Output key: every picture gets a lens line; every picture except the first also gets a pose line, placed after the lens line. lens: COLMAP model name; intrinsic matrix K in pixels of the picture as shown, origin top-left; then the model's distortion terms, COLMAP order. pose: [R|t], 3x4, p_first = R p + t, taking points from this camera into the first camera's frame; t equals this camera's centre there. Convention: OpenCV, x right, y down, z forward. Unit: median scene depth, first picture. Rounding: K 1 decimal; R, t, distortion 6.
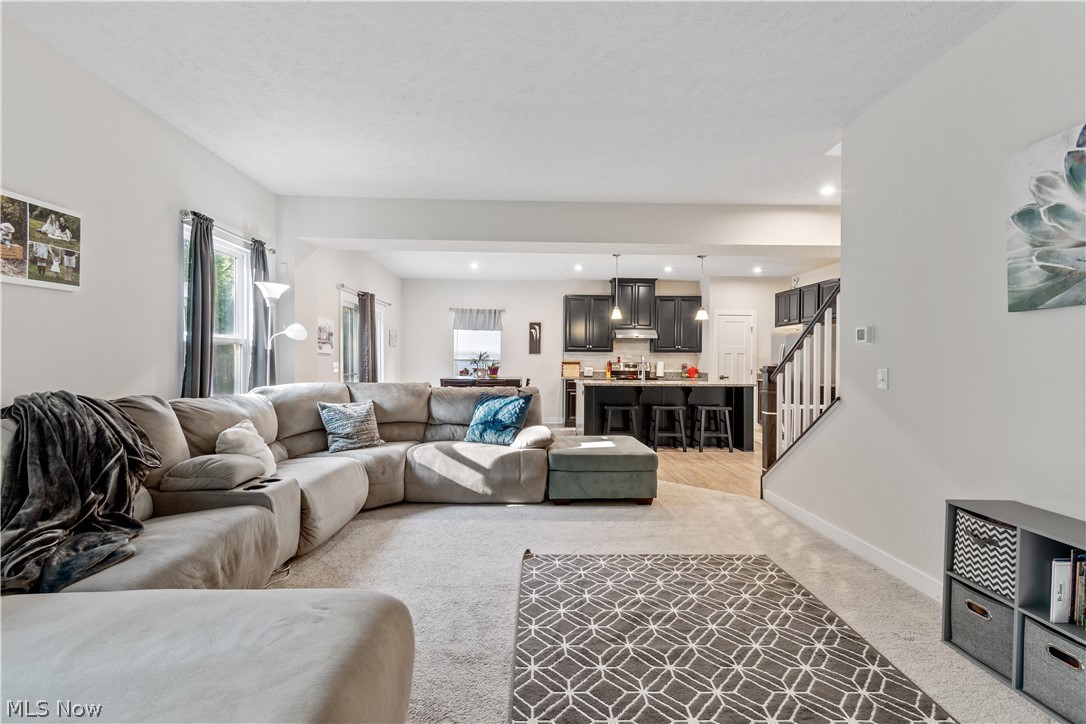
lens RADIAL K [[481.8, 0, 539.4], [0, 481.8, 359.7], [0, 0, 1]] dist [-0.000188, -0.001106]
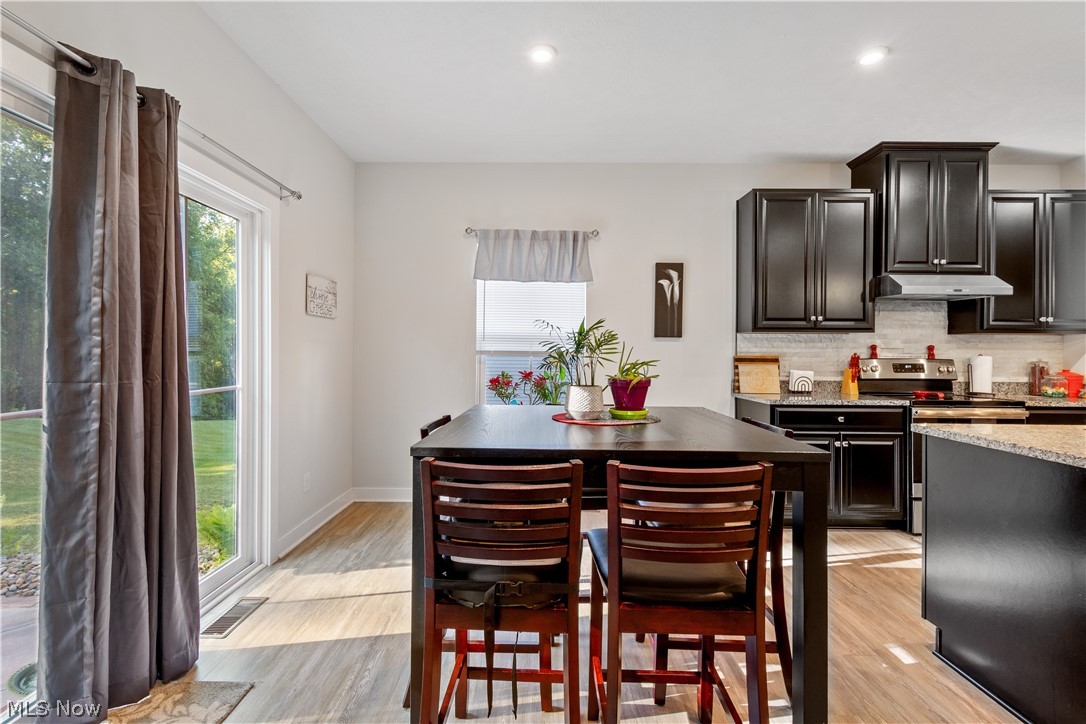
lens RADIAL K [[481.8, 0, 543.4], [0, 481.8, 348.1], [0, 0, 1]] dist [-0.000188, -0.001106]
pose [[0.998679, -0.000042, -0.051389, -0.097584], [-0.000463, 0.999952, -0.009818, 0.001157], [0.051387, 0.009828, 0.998630, 0.581949]]
